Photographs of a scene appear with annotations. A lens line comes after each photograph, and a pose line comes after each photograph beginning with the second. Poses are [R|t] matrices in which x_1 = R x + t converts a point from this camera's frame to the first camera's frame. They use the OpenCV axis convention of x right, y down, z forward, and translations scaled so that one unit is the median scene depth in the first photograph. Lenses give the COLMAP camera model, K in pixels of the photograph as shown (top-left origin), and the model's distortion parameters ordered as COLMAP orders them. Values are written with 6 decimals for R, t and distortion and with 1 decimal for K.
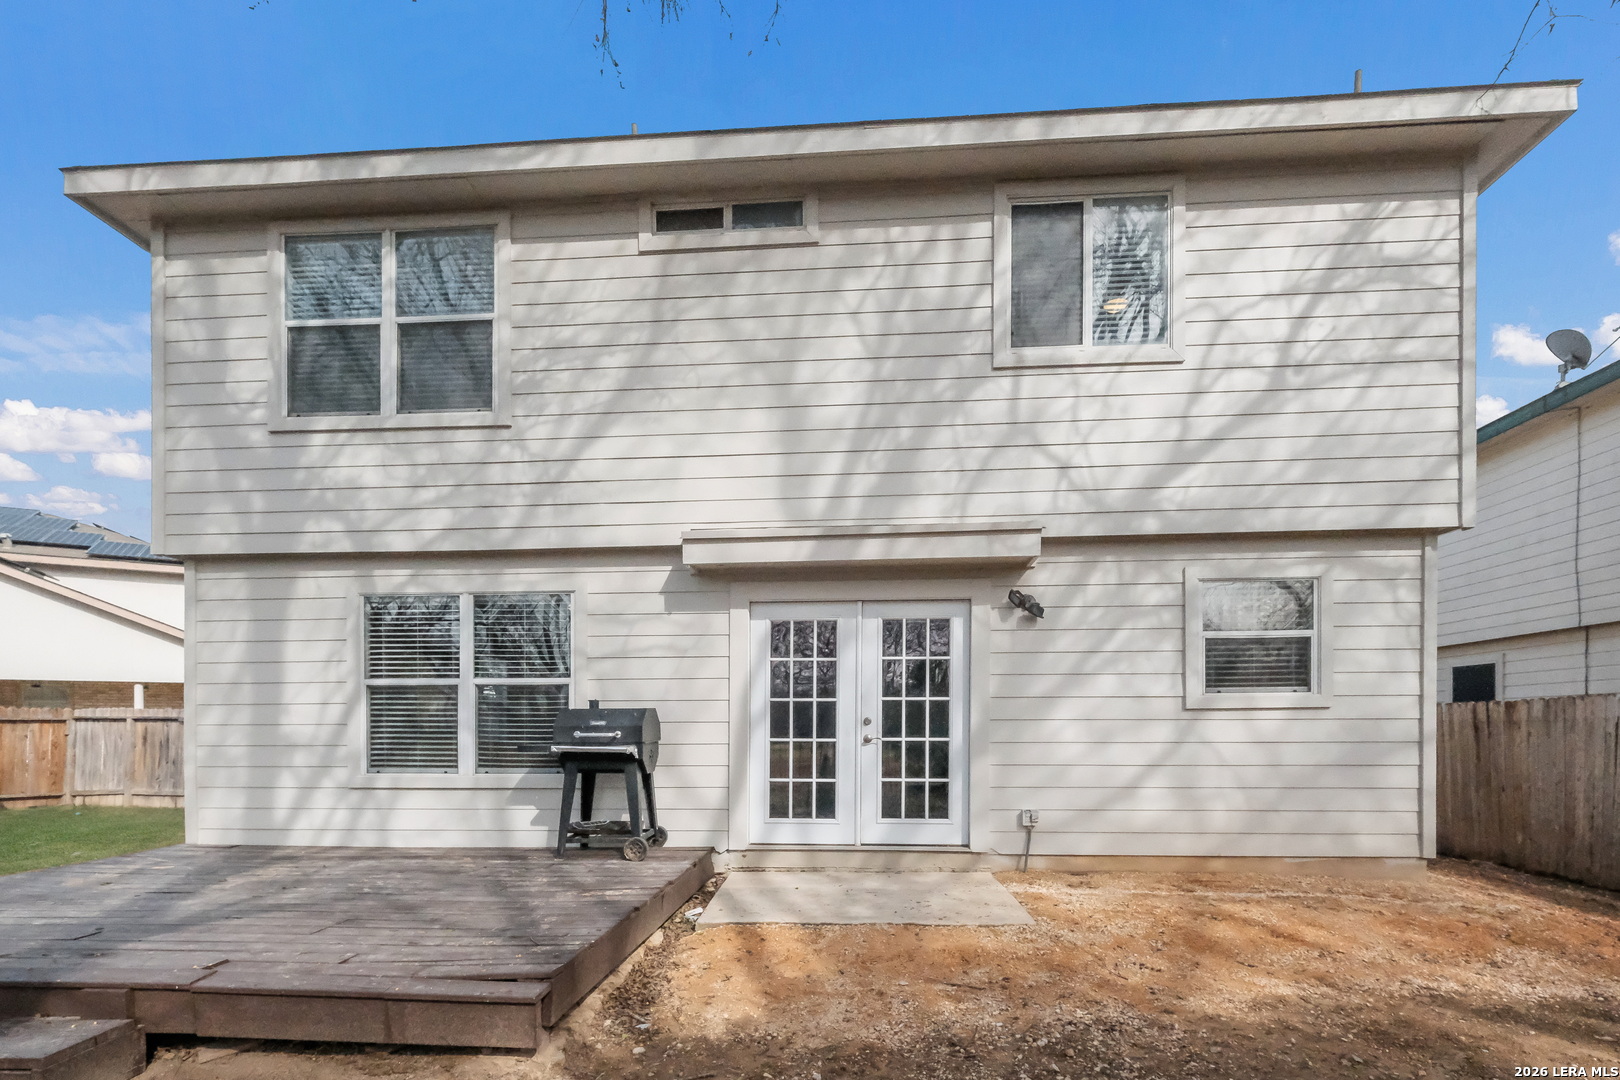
lens RADIAL K [[779.1, 0, 808.5], [0, 779.1, 739.8], [0, 0, 1]] dist [-0.002108, -0.000587]
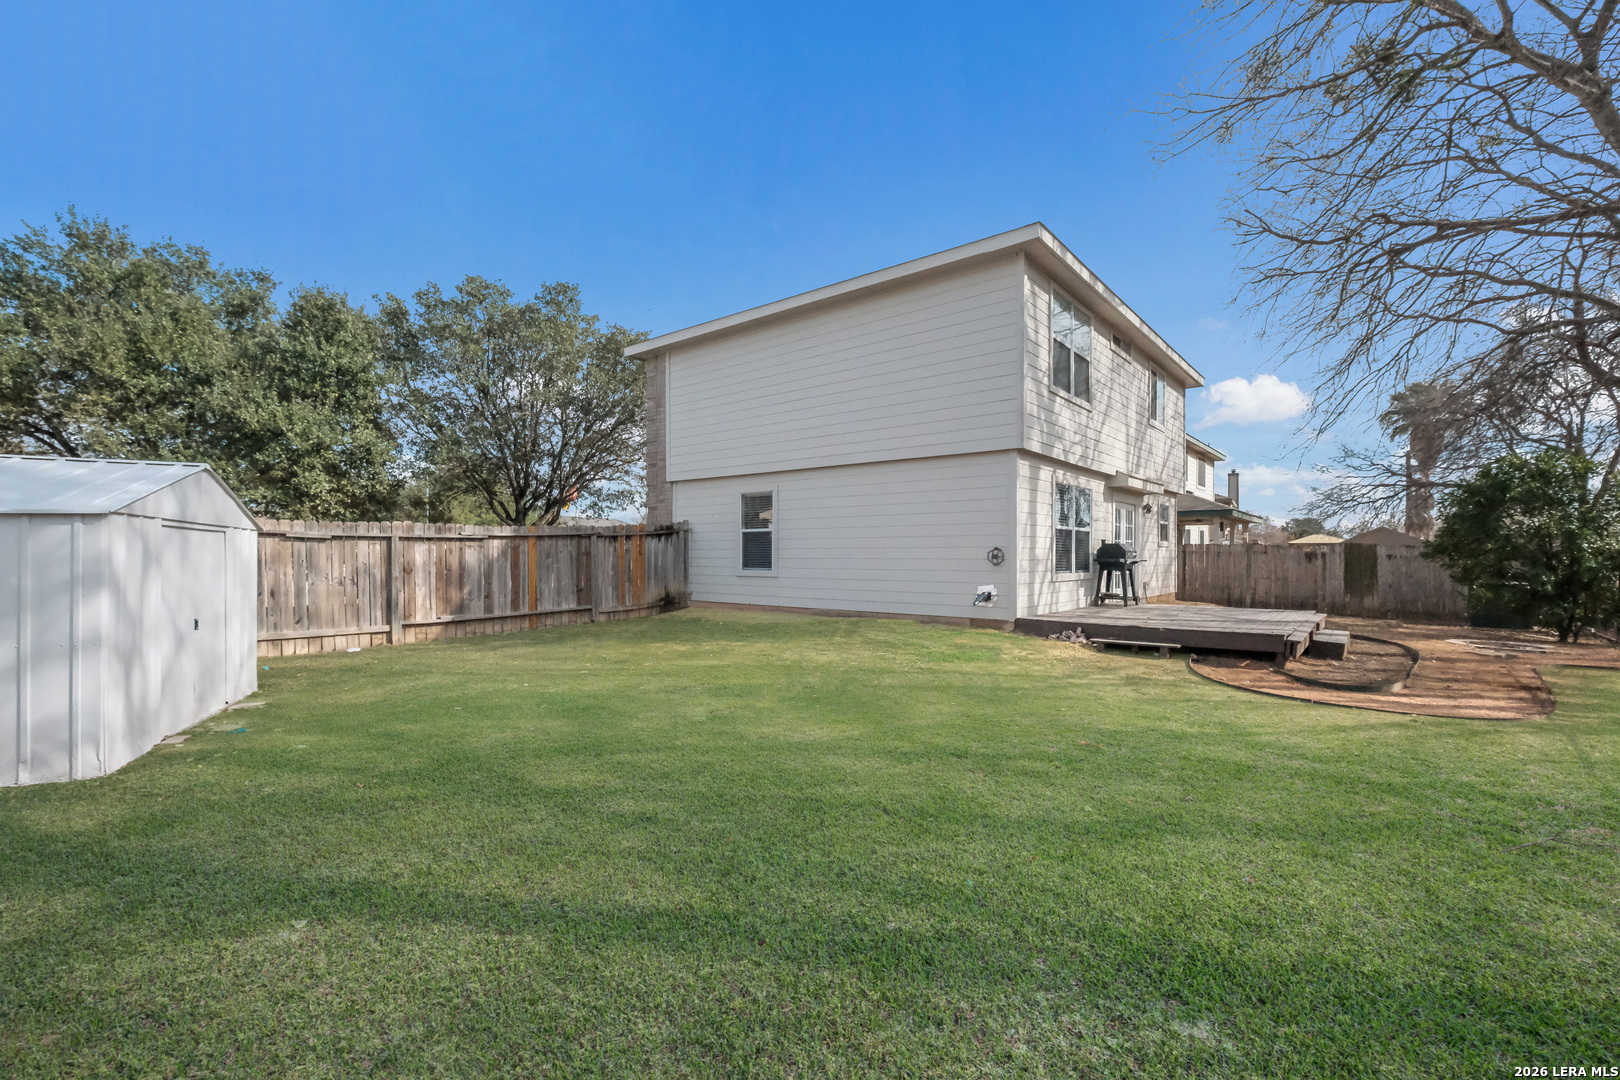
lens RADIAL K [[707.2, 0, 809.3], [0, 707.2, 554.2], [0, 0, 1]] dist [-0.000600, -0.000072]
pose [[0.580427, 0.003307, 0.814306, -2.443877], [0.003602, 0.999972, -0.006628, 0.003498], [-0.814305, 0.006780, 0.580398, 0.498399]]
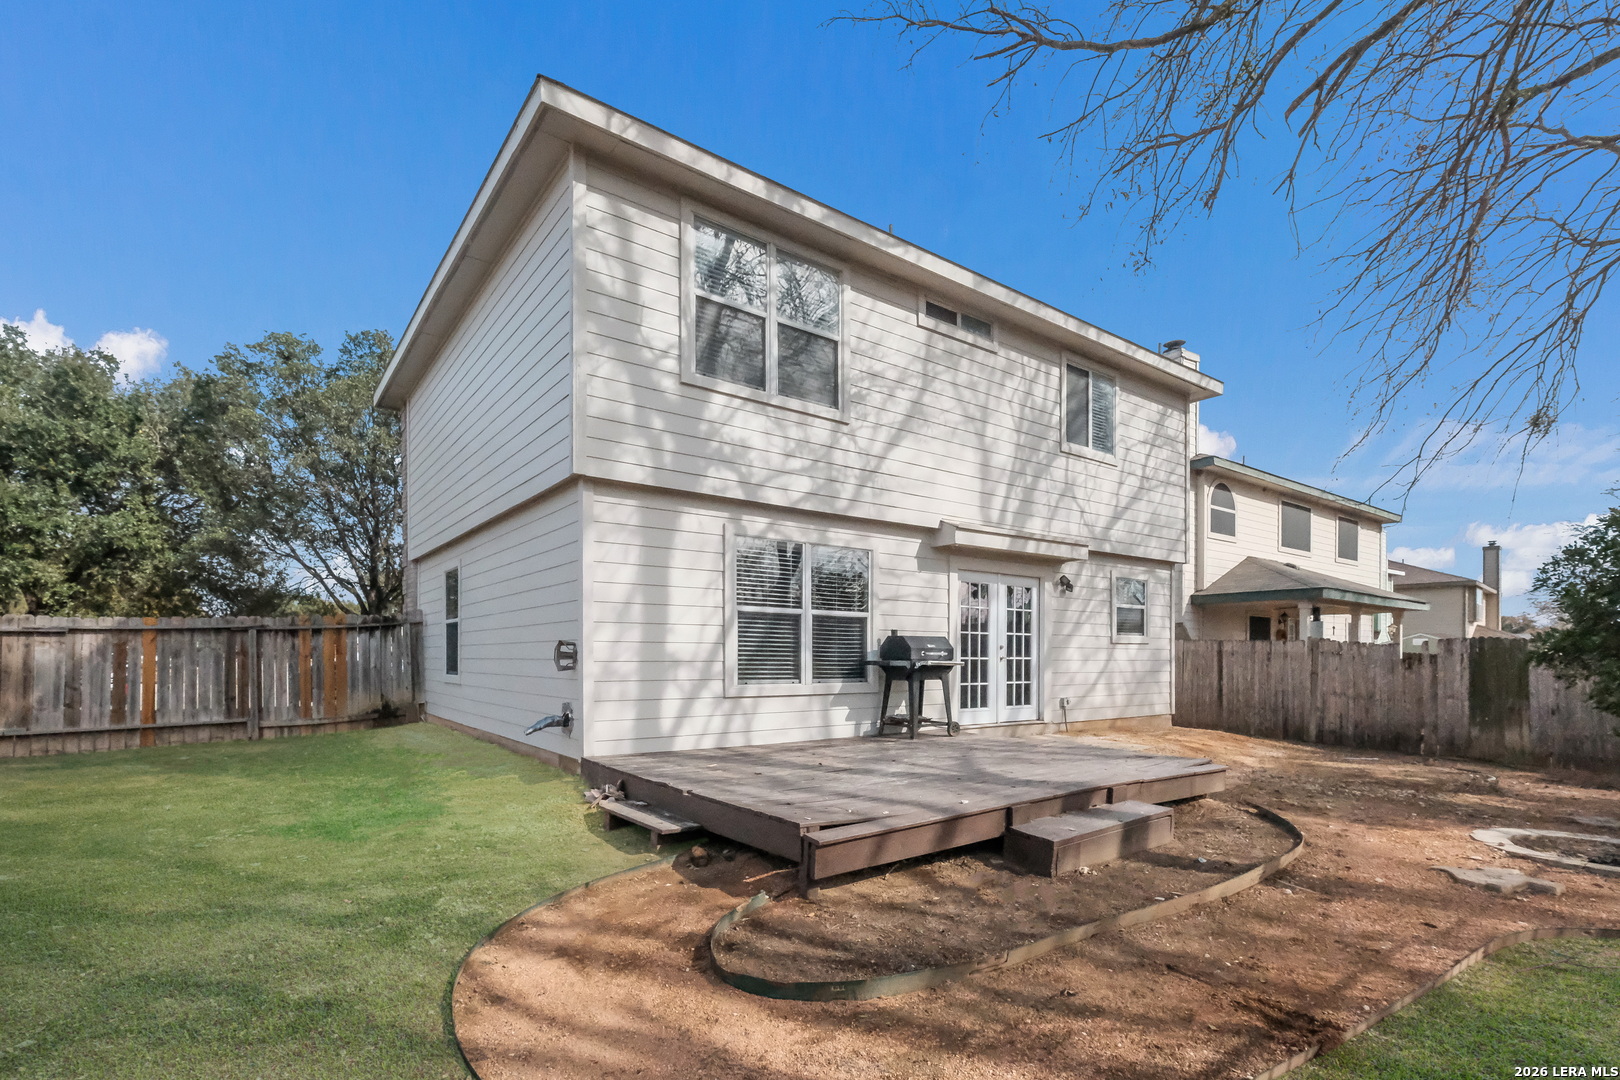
lens RADIAL K [[765.3, 0, 809.2], [0, 765.3, 660.2], [0, 0, 1]] dist [0.000050, 0.000063]
pose [[0.758649, 0.003117, 0.651492, -1.293904], [-0.000485, 0.999991, -0.004220, 0.010936], [-0.651500, 0.002886, 0.758643, 0.041242]]
